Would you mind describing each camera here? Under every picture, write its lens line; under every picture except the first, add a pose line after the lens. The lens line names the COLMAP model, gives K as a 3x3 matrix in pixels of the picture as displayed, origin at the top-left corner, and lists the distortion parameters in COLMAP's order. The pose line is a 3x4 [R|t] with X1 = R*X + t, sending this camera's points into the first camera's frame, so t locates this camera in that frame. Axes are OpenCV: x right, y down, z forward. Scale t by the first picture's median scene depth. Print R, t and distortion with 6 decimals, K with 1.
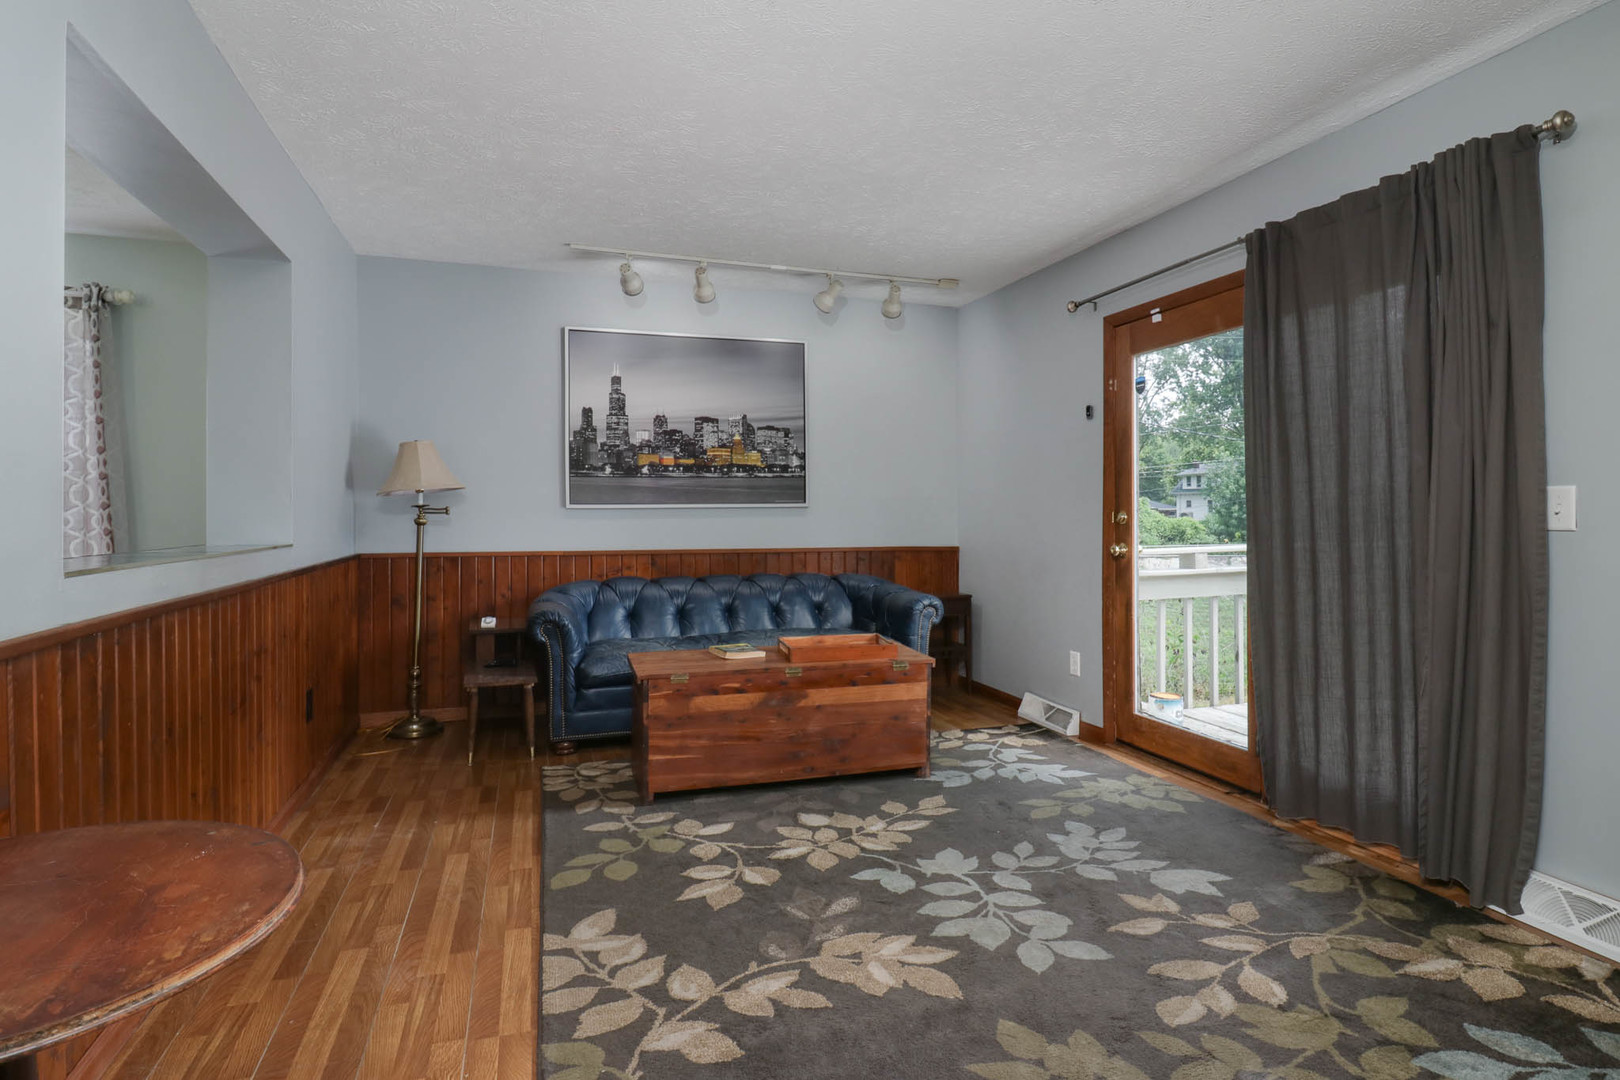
lens RADIAL K [[856.0, 0, 817.0], [0, 856.0, 525.7], [0, 0, 1]] dist [-0.005197, -0.001936]
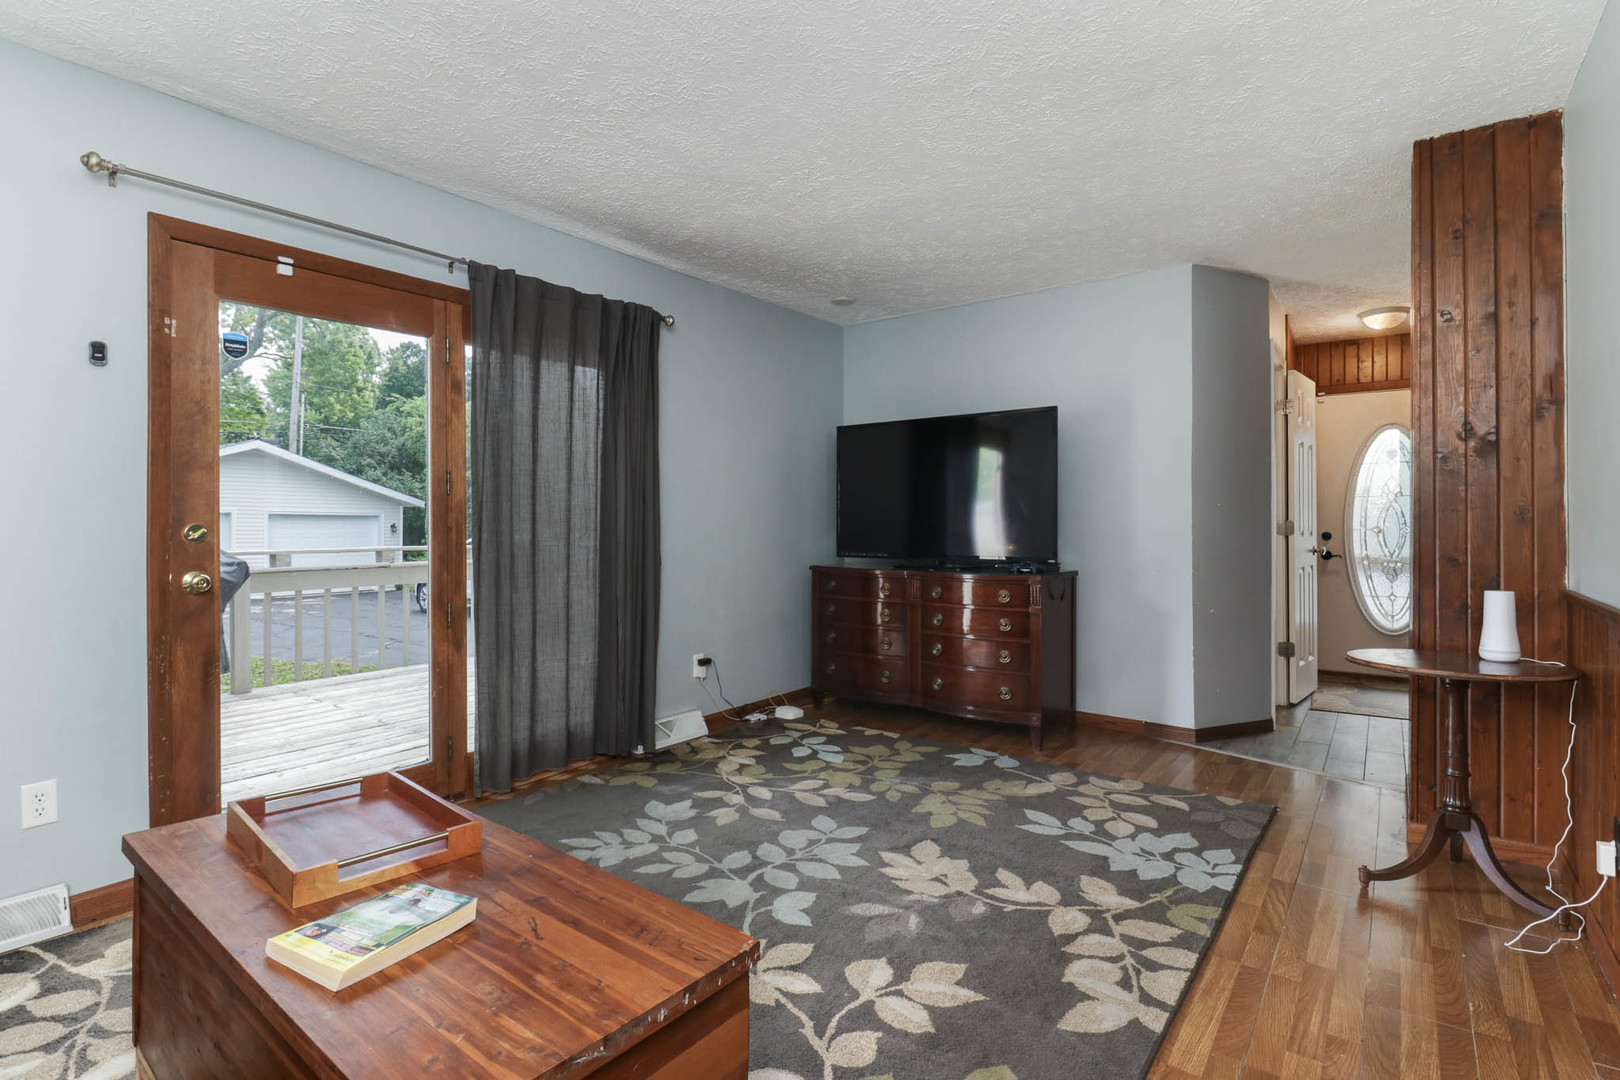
lens RADIAL K [[783.8, 0, 819.3], [0, 783.8, 524.0], [0, 0, 1]] dist [0.003657, -0.001745]
pose [[-0.576667, -0.000662, 0.816979, -0.781940], [0.014604, 0.999832, 0.011118, -0.029932], [-0.816849, 0.018342, -0.576560, 1.770350]]
